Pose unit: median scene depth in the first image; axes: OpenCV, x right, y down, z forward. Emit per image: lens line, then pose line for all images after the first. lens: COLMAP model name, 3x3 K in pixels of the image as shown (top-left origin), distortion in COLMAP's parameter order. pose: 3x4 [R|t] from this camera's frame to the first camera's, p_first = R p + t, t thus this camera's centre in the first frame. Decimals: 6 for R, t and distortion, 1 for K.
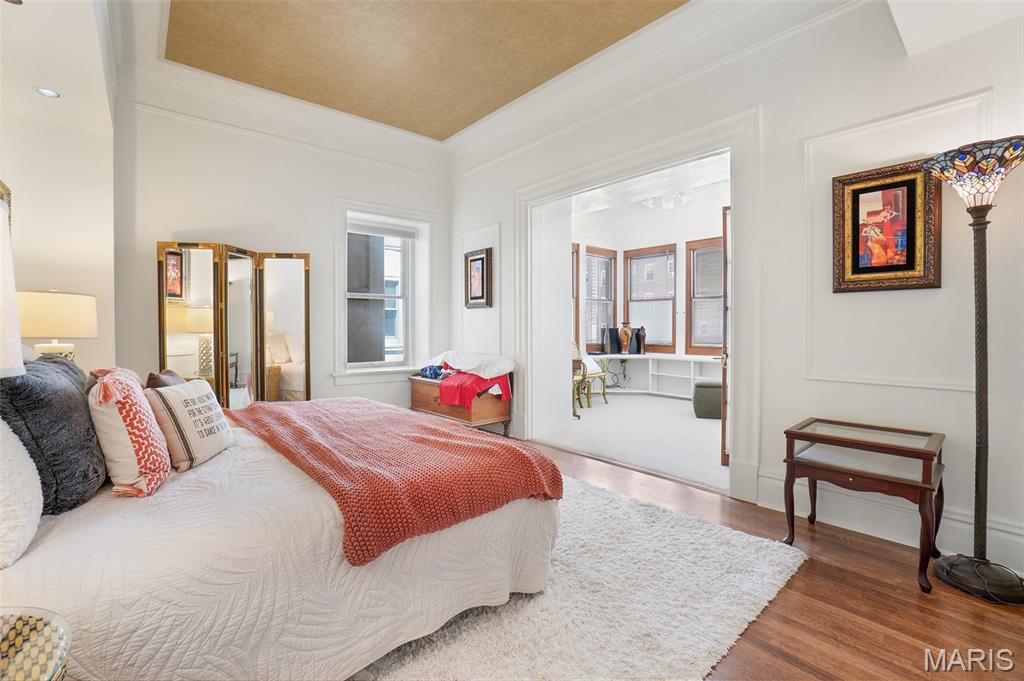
lens RADIAL K [[455.0, 0, 505.7], [0, 455.0, 339.6], [0, 0, 1]] dist [-0.074913, 0.025686]
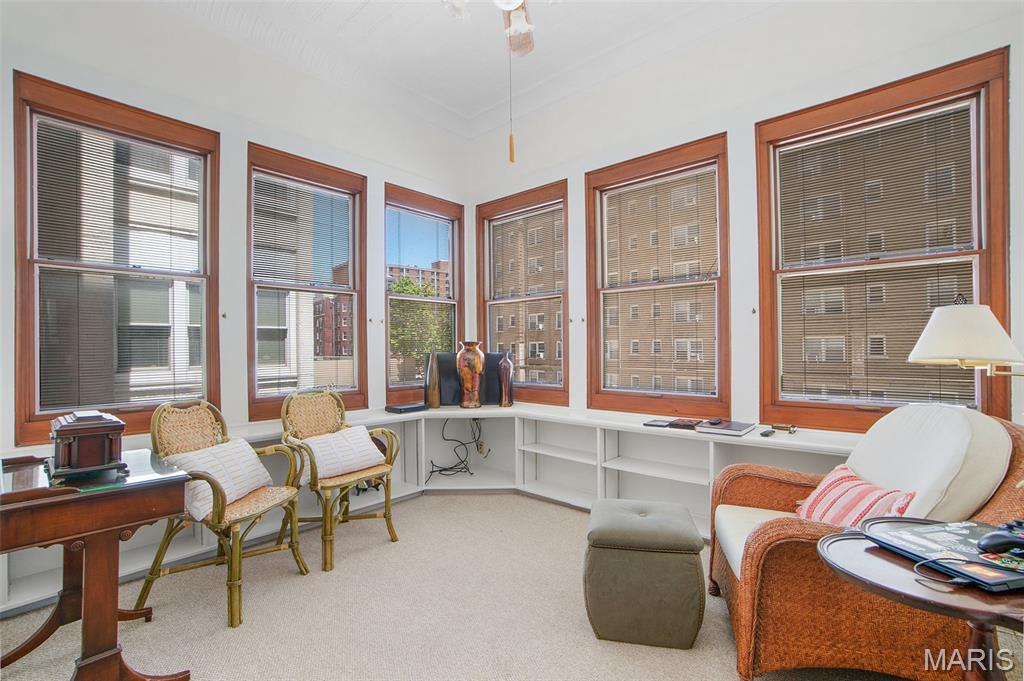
lens RADIAL K [[455.0, 0, 505.7], [0, 455.0, 339.6], [0, 0, 1]] dist [-0.074913, 0.025686]
pose [[0.991156, -0.006462, 0.132546, 0.239705], [0.011870, 0.999127, -0.040049, -0.020174], [-0.132172, 0.041268, 0.990367, 0.513875]]
